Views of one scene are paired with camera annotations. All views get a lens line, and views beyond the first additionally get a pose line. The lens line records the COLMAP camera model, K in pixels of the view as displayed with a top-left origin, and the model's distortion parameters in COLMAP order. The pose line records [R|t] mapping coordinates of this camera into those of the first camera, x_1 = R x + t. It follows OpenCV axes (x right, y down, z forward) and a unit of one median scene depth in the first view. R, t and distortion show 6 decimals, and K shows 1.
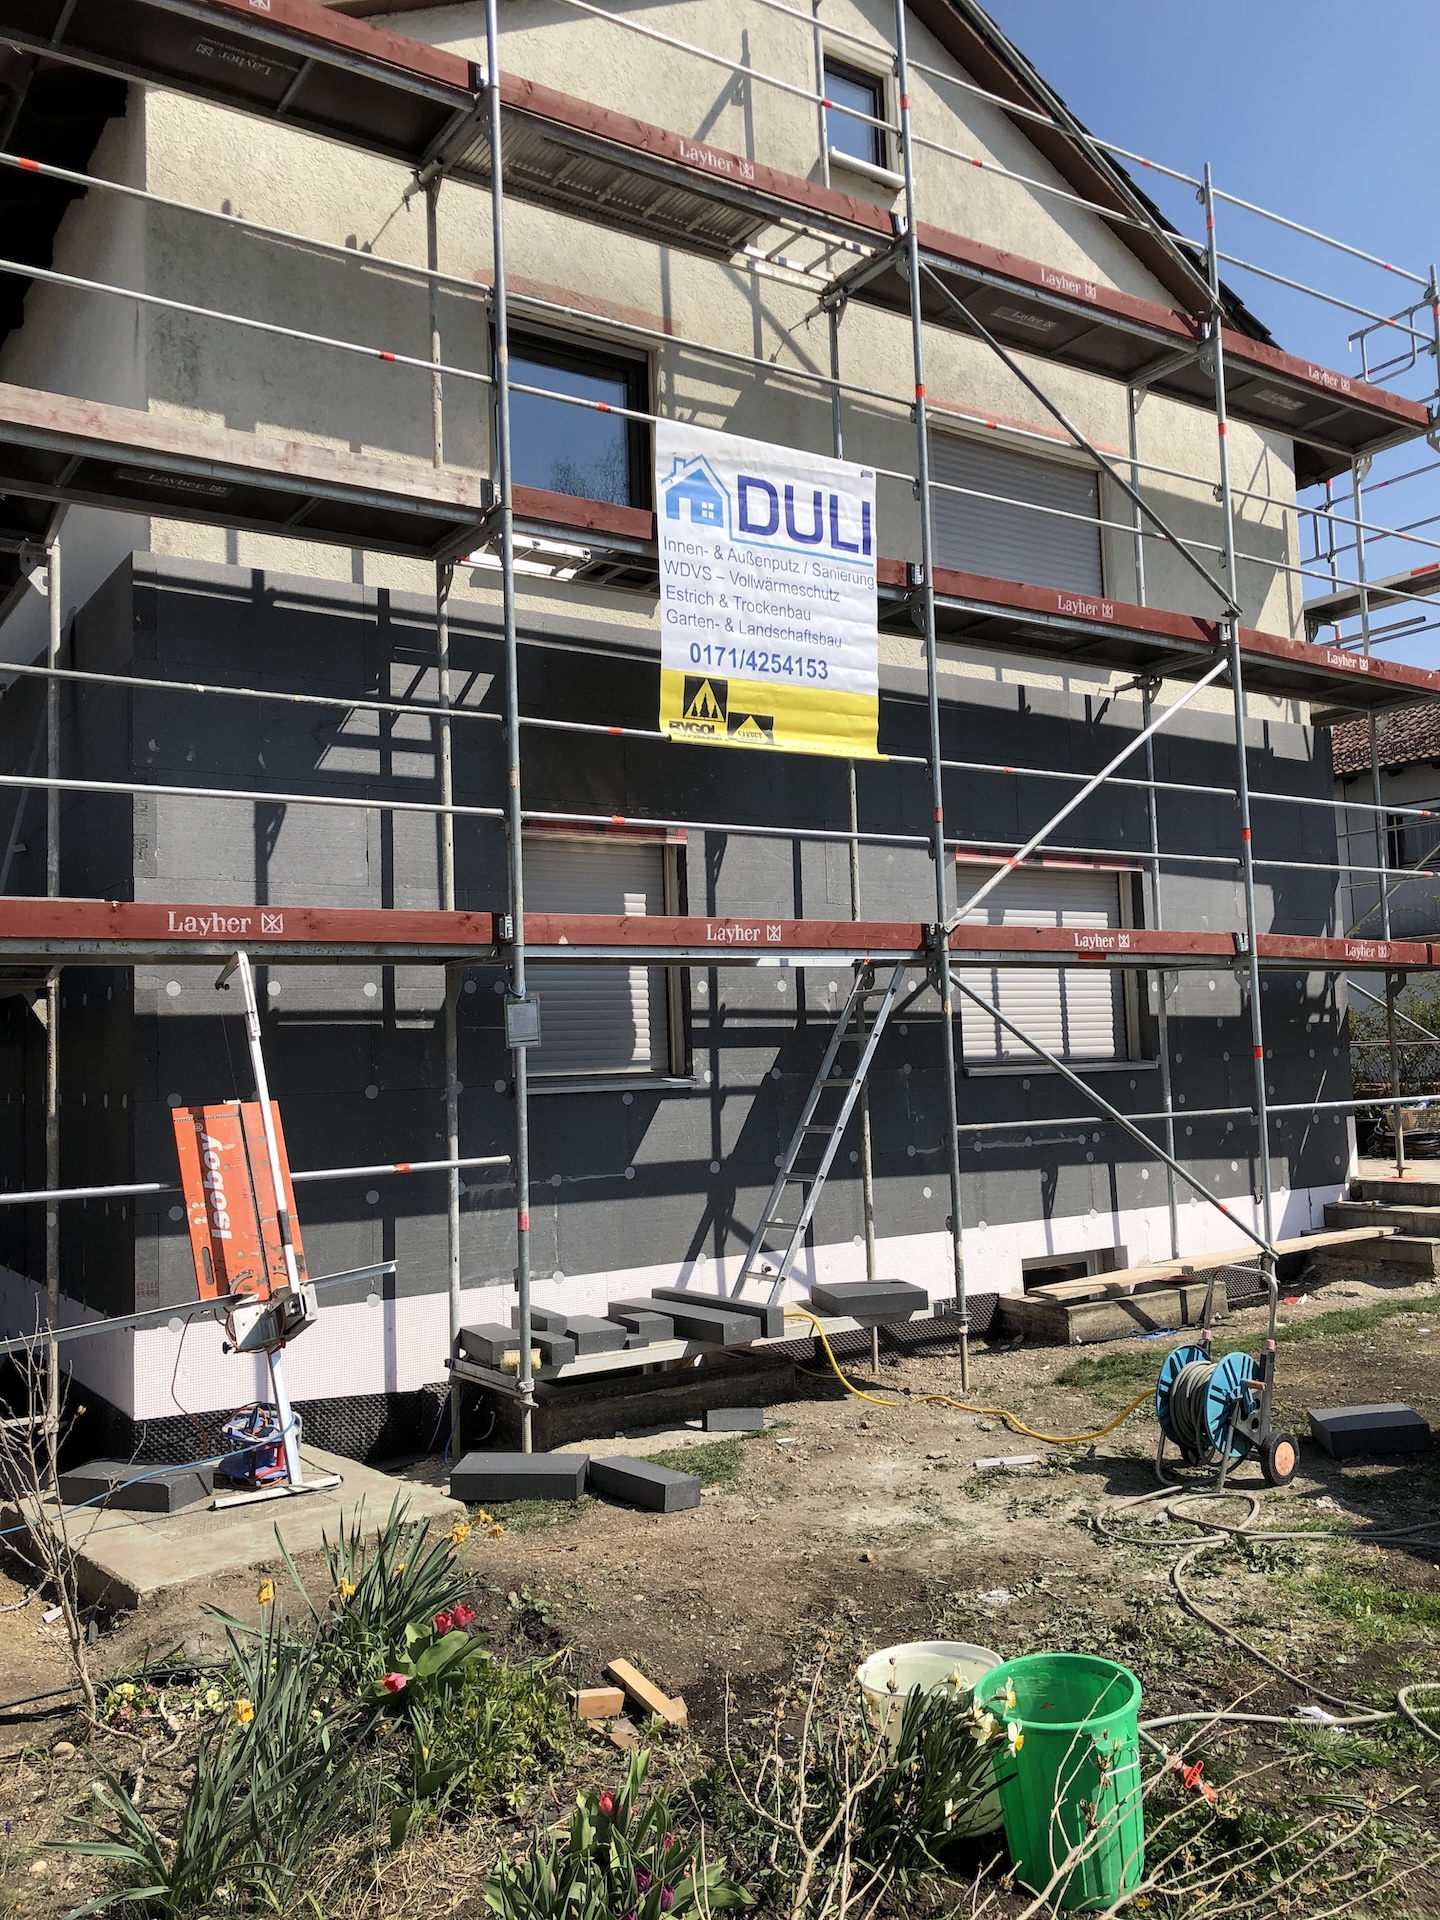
lens RADIAL K [[1571.3, 0, 717.8], [0, 1571.3, 940.7], [0, 0, 1]] dist [0.042323, -0.040926]
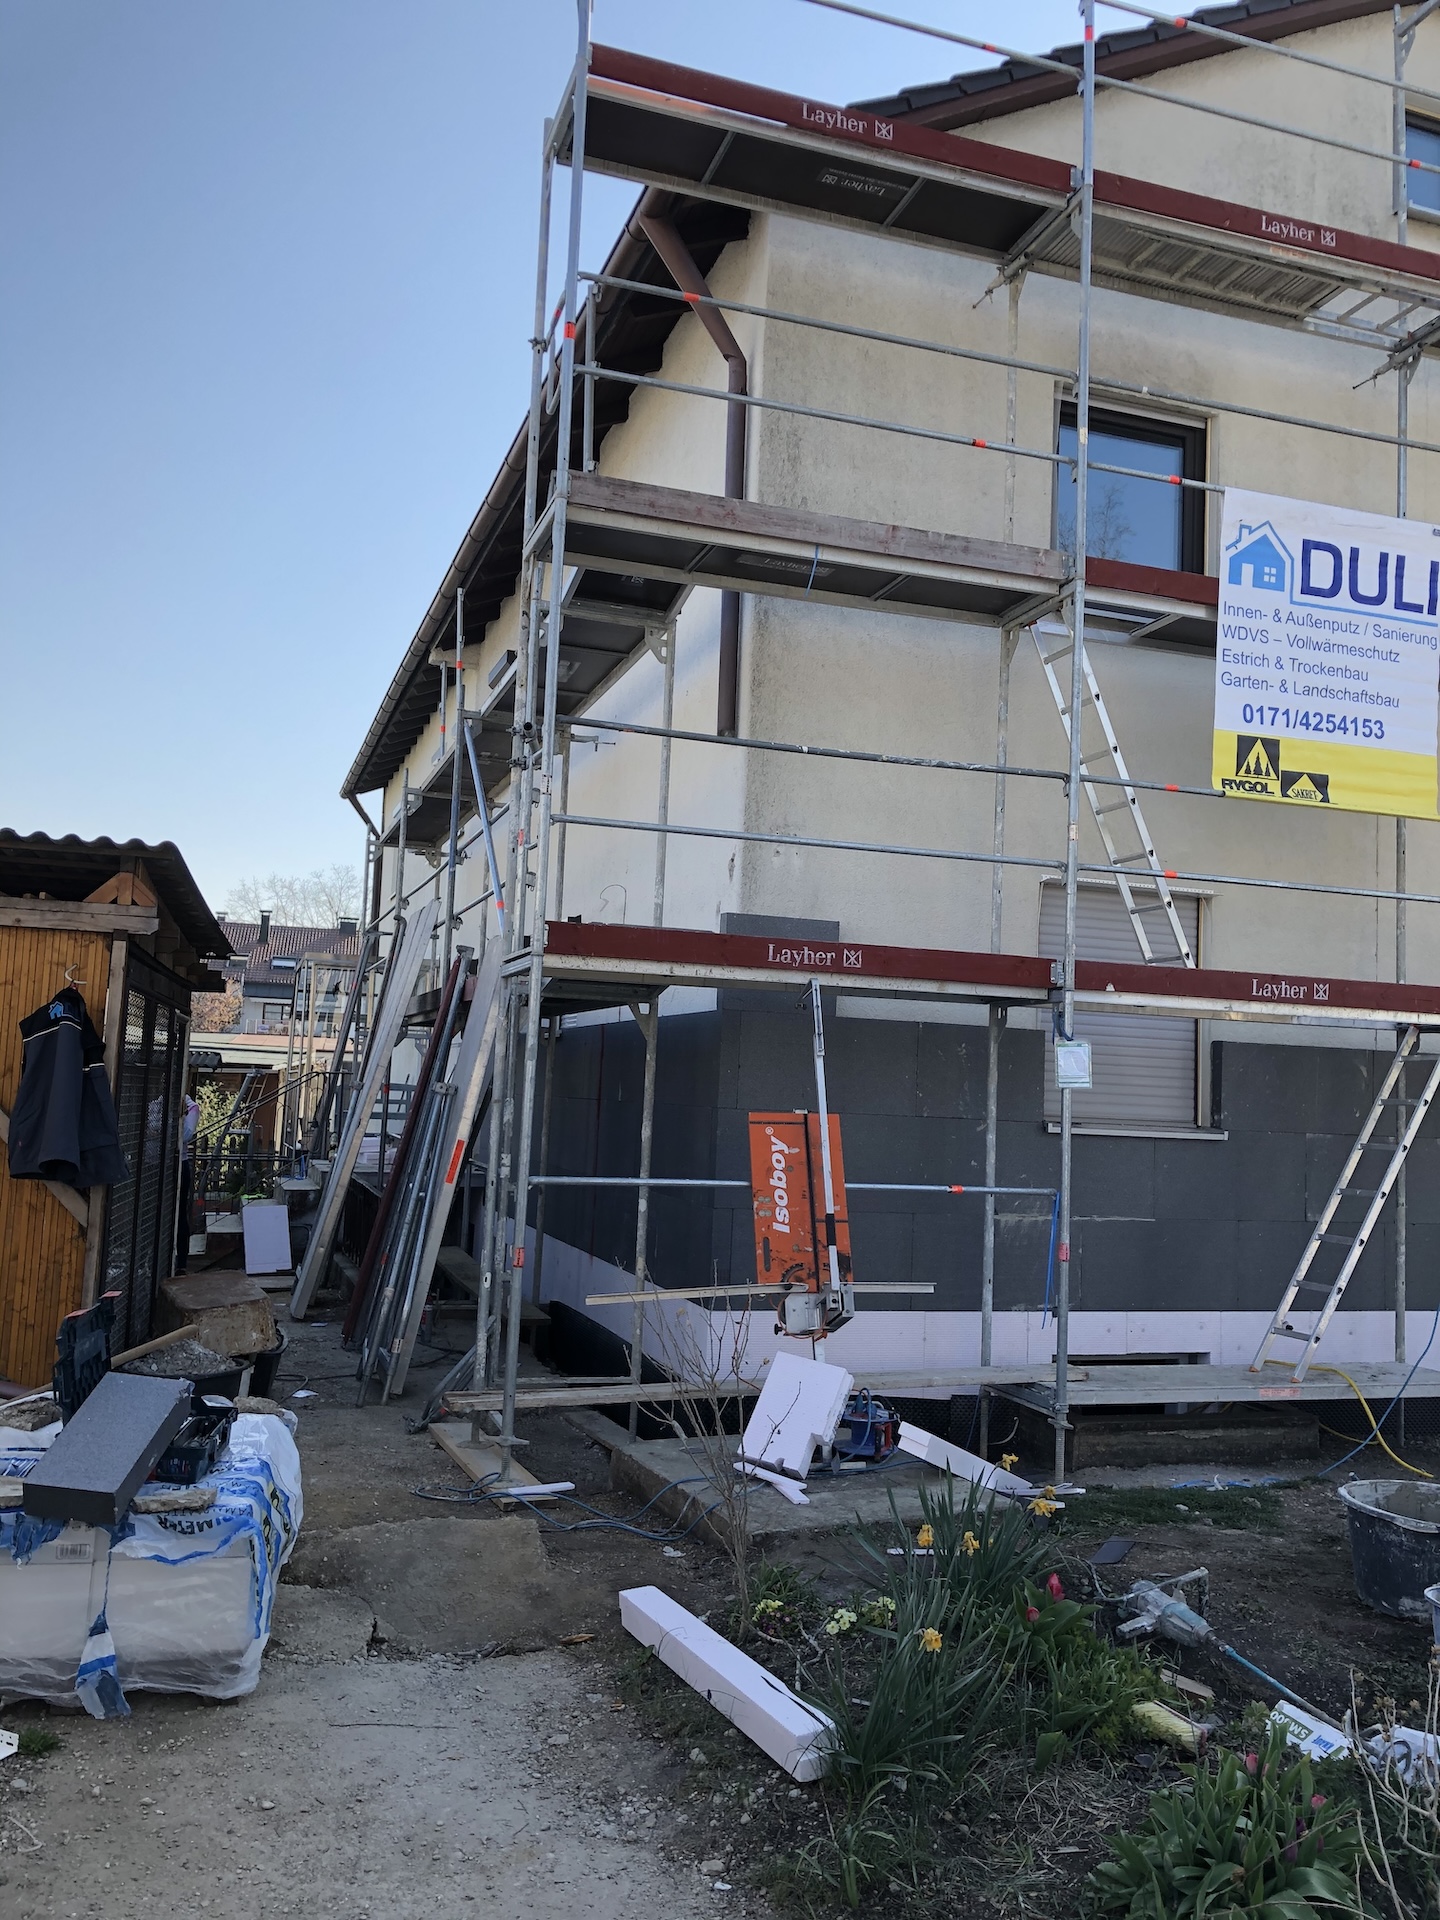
lens RADIAL K [[1571.3, 0, 719.9], [0, 1571.3, 951.6], [0, 0, 1]] dist [0.042323, -0.040926]
pose [[0.959678, 0.048664, -0.276856, -0.051688], [-0.053679, 0.998502, -0.010557, 0.000703], [0.275928, 0.024993, 0.960853, -0.072804]]
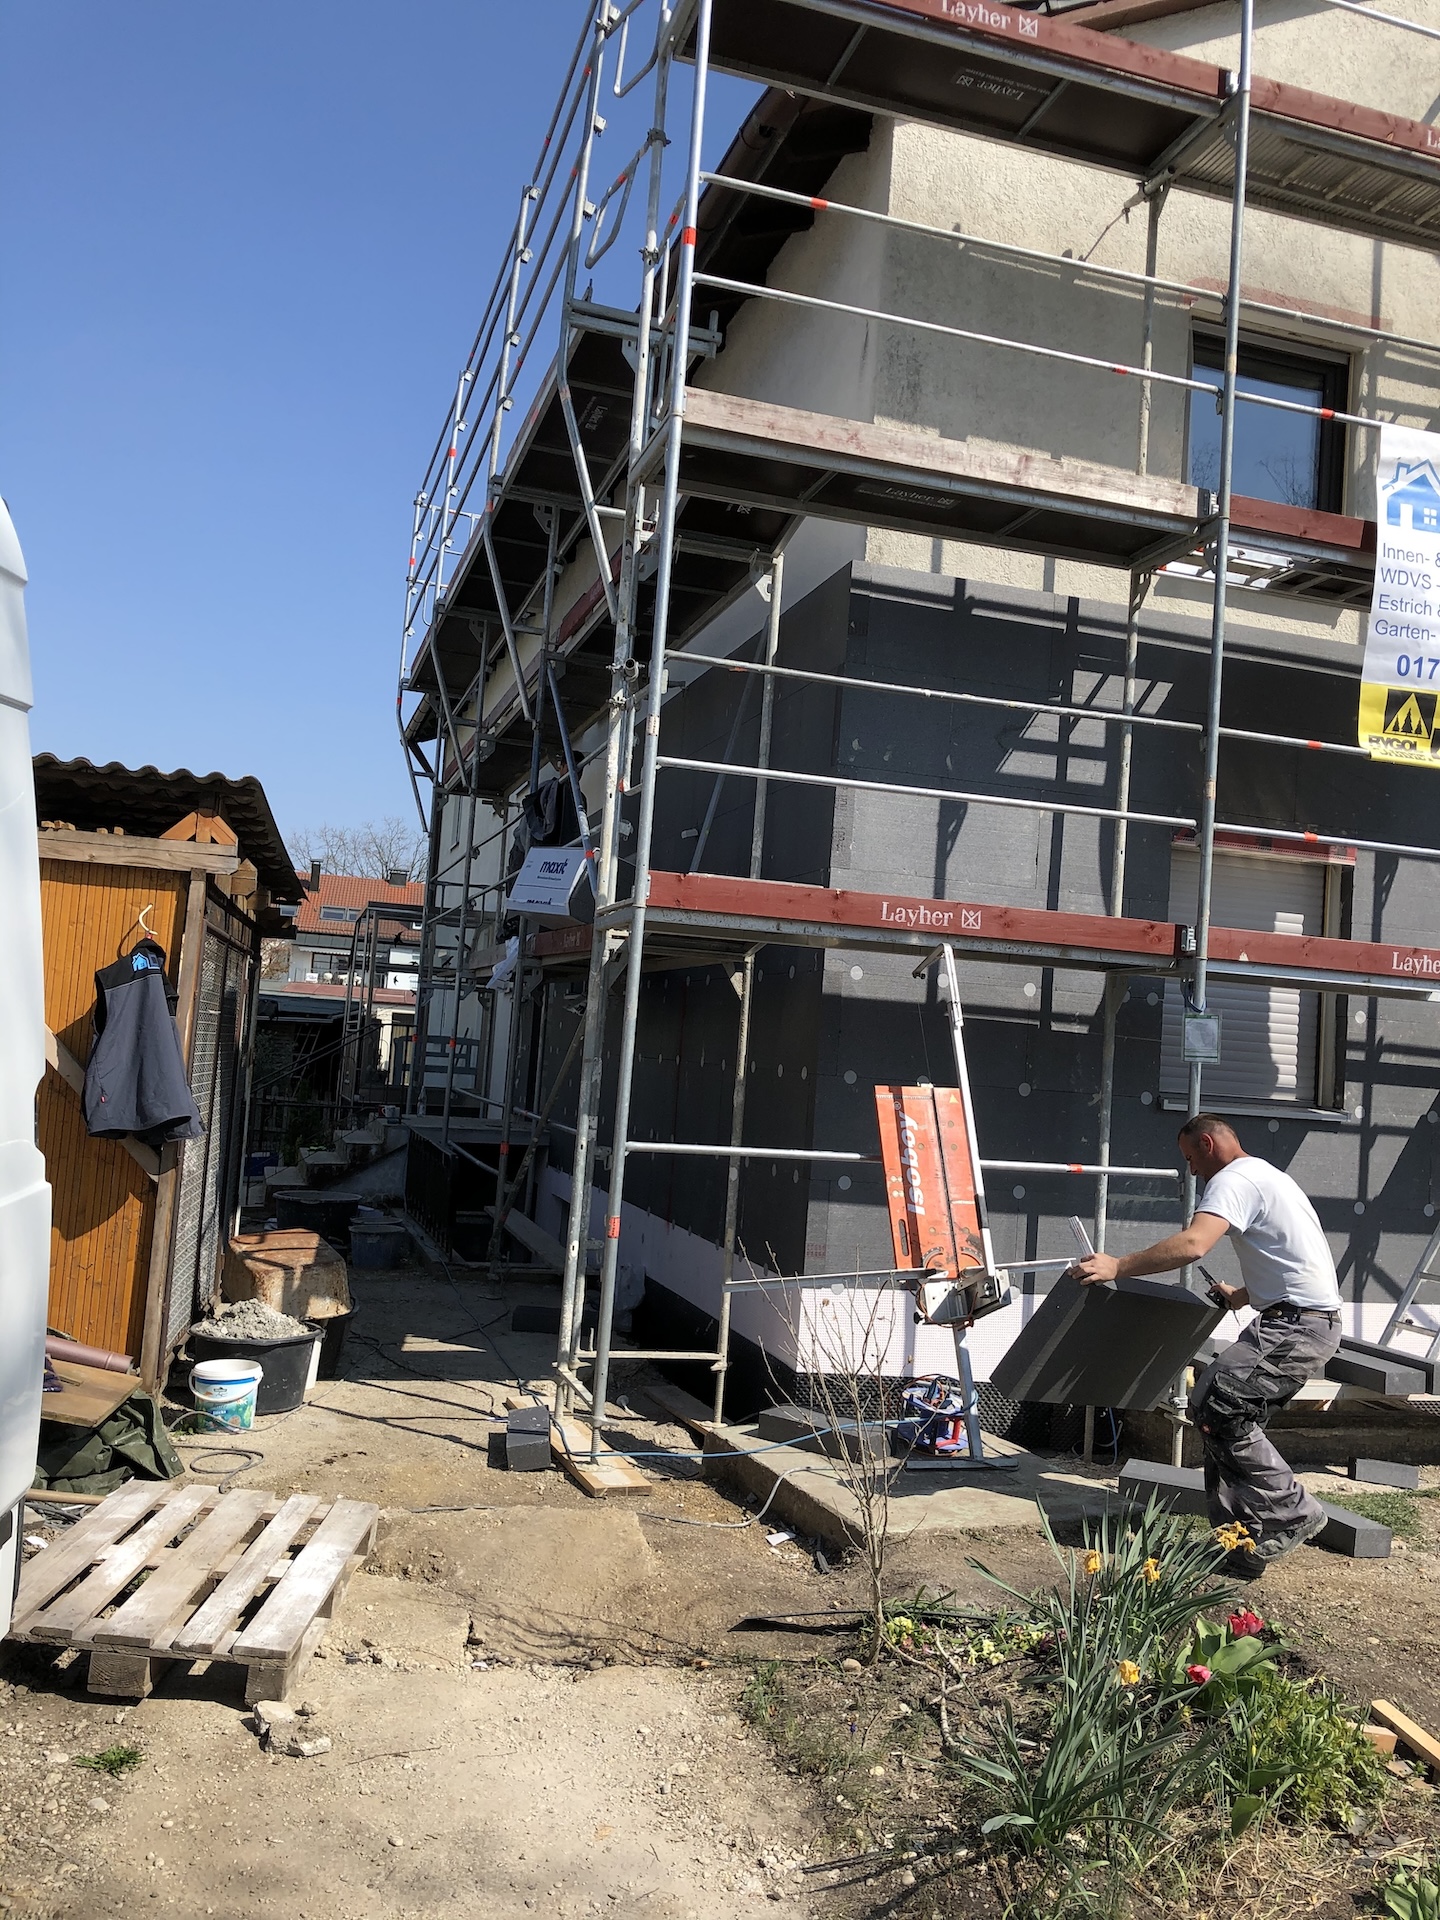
lens RADIAL K [[1571.3, 0, 734.0], [0, 1571.3, 947.5], [0, 0, 1]] dist [0.042323, -0.040926]
pose [[0.952492, 0.079097, -0.294115, -0.099220], [-0.078792, 0.996808, 0.012905, 0.005303], [0.294197, 0.010882, 0.955683, -0.030788]]
